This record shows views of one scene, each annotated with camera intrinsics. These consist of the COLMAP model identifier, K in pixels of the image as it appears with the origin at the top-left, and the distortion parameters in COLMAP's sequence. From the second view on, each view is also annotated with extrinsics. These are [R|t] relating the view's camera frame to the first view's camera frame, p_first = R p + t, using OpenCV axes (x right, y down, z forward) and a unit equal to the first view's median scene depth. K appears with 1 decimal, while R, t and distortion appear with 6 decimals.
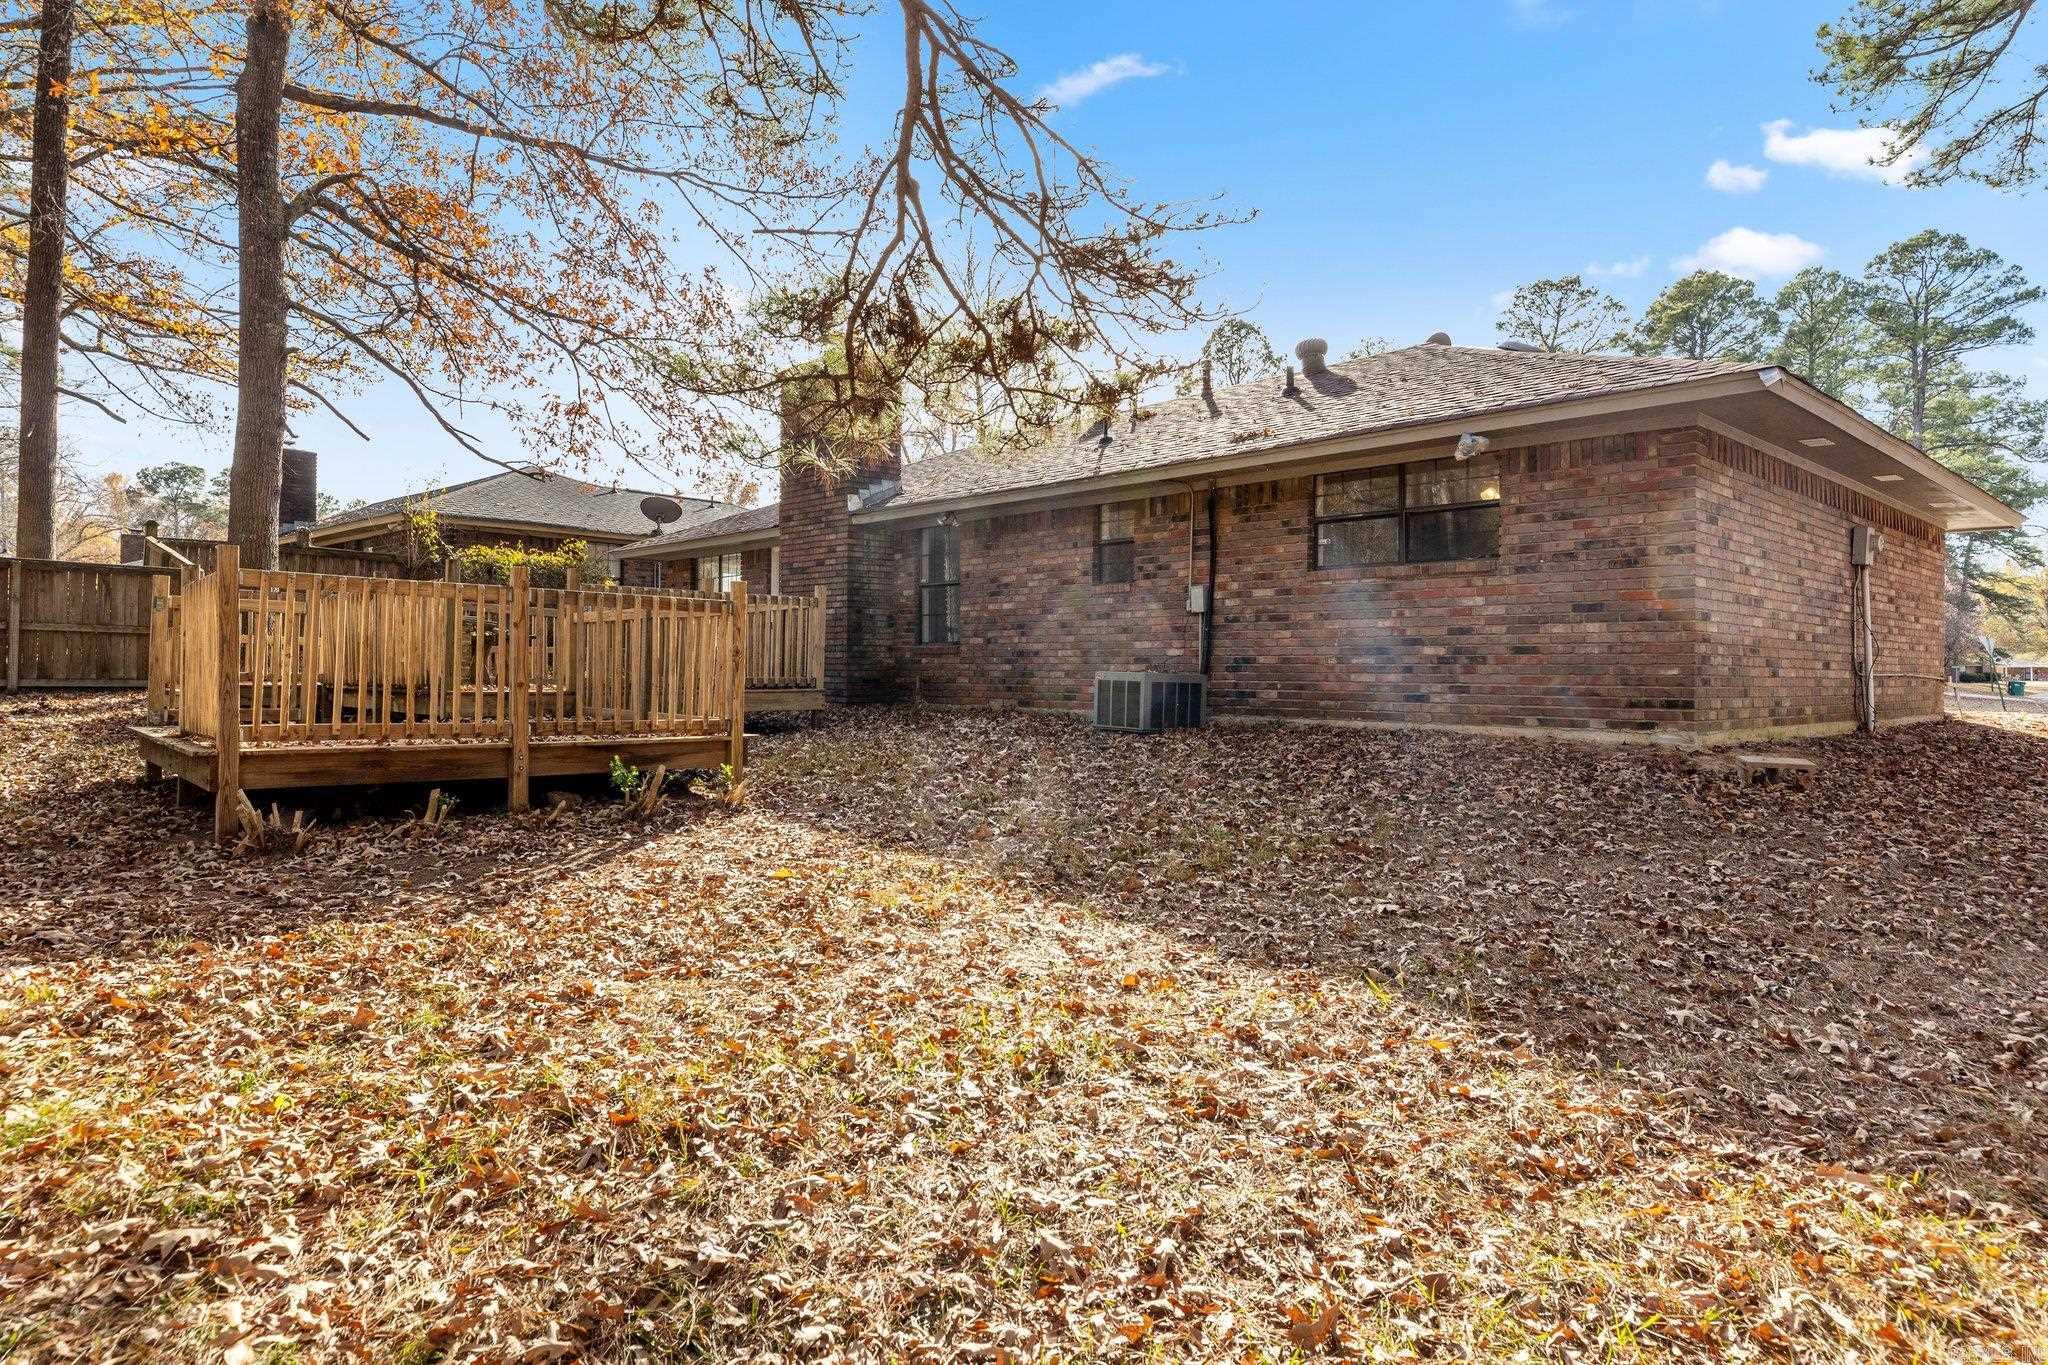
lens RADIAL K [[1185.6, 0, 1024.0], [0, 1185.6, 682.5], [0, 0, 1]] dist [0.001406, 0.001730]
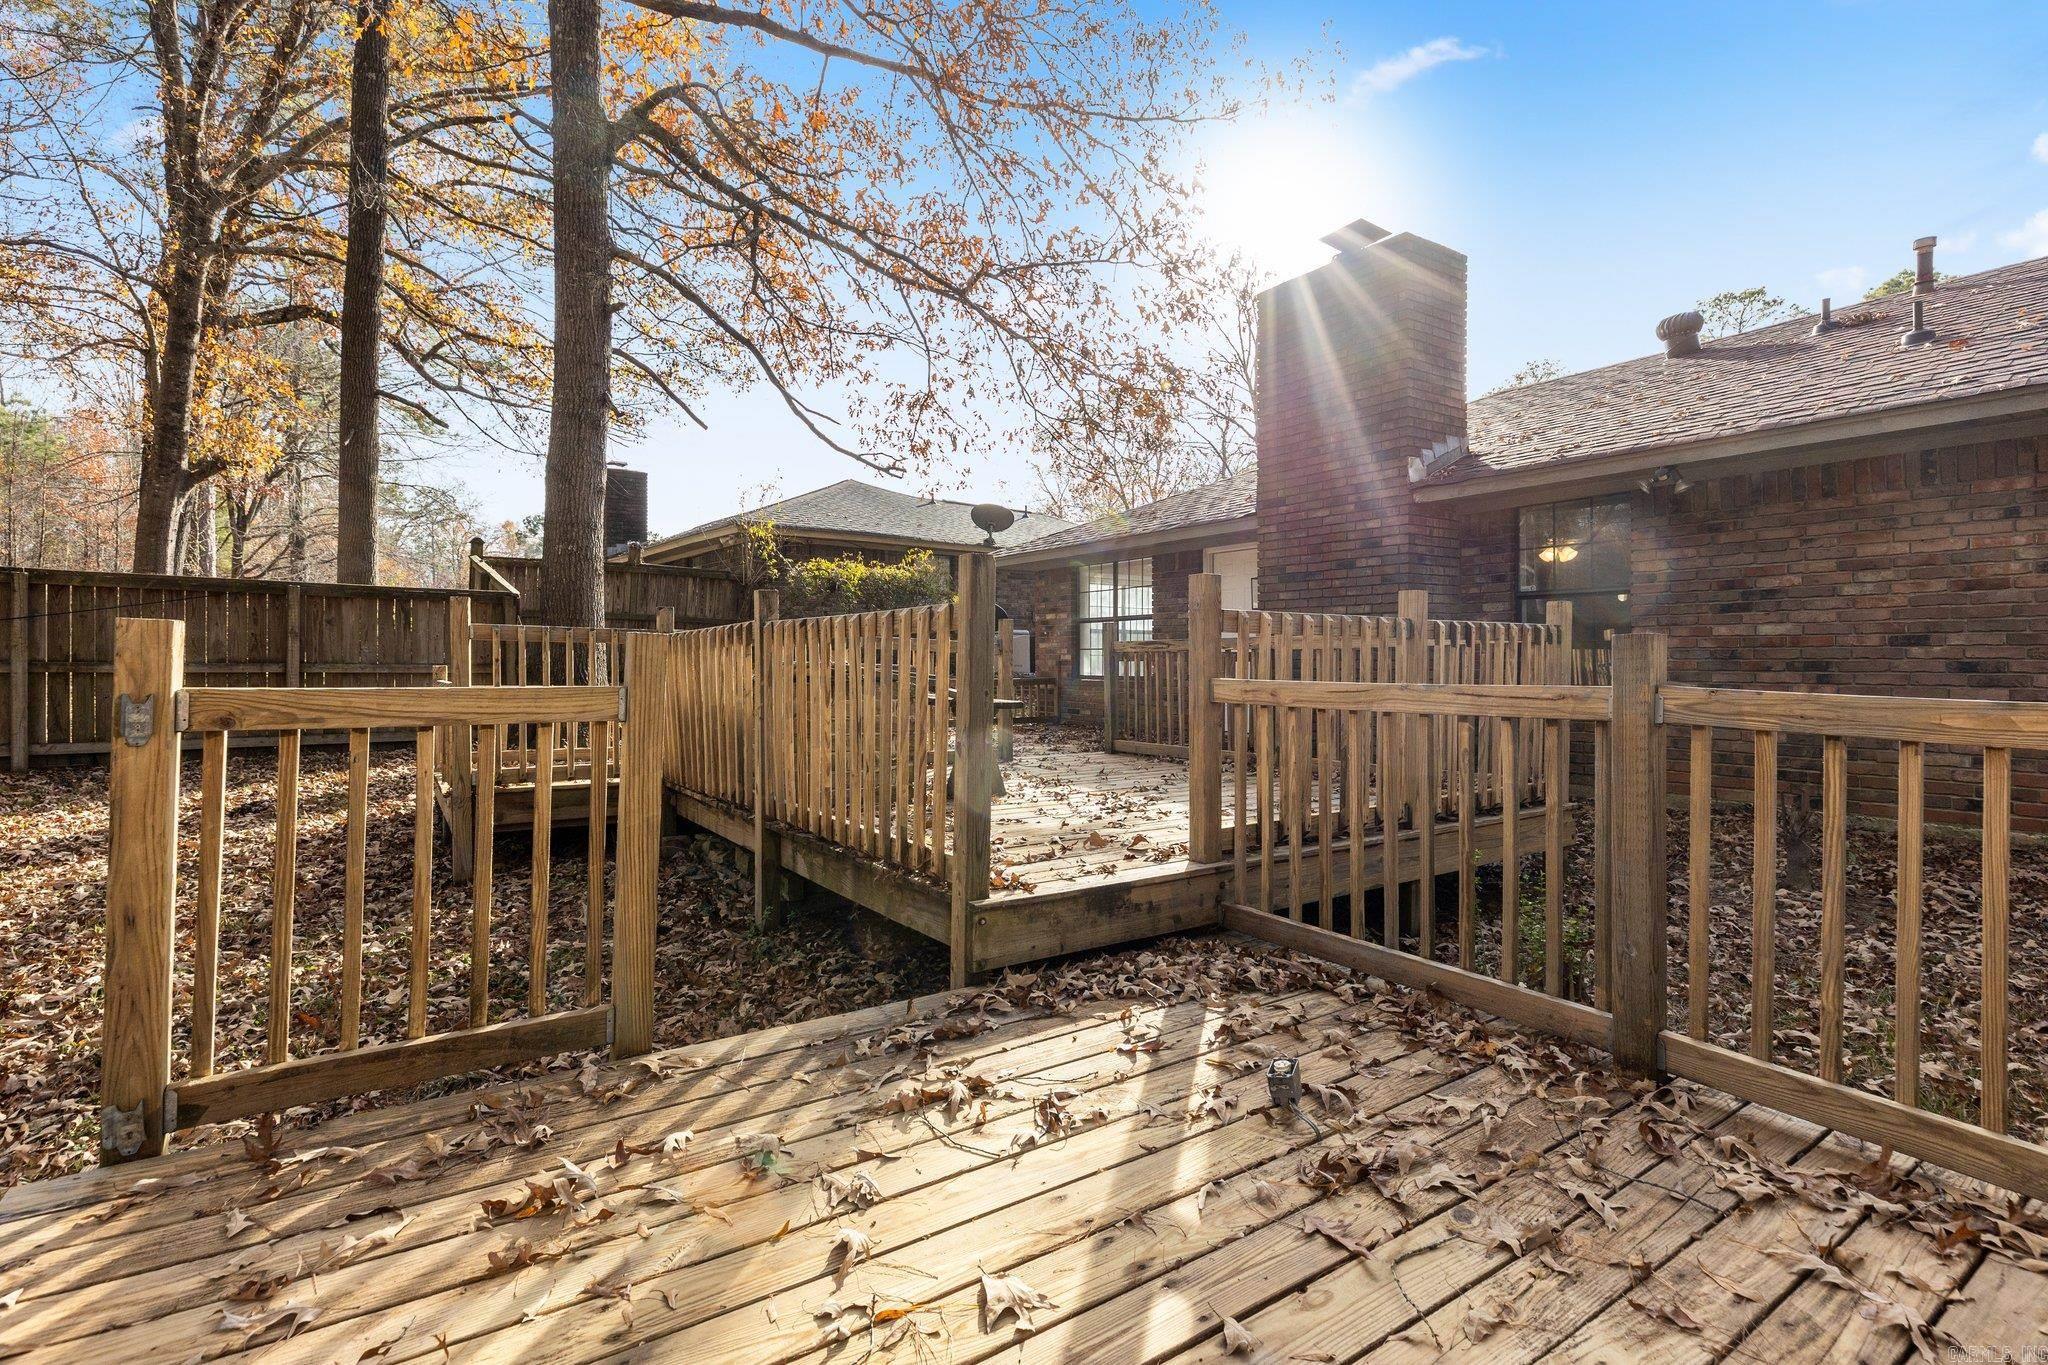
lens RADIAL K [[944.3, 0, 1029.4], [0, 944.3, 671.7], [0, 0, 1]] dist [0.000810, -0.000219]
pose [[0.988116, -0.005540, -0.153613, -0.193705], [0.005706, 0.999984, 0.000640, -0.030415], [0.153607, -0.001508, 0.988131, 0.324828]]
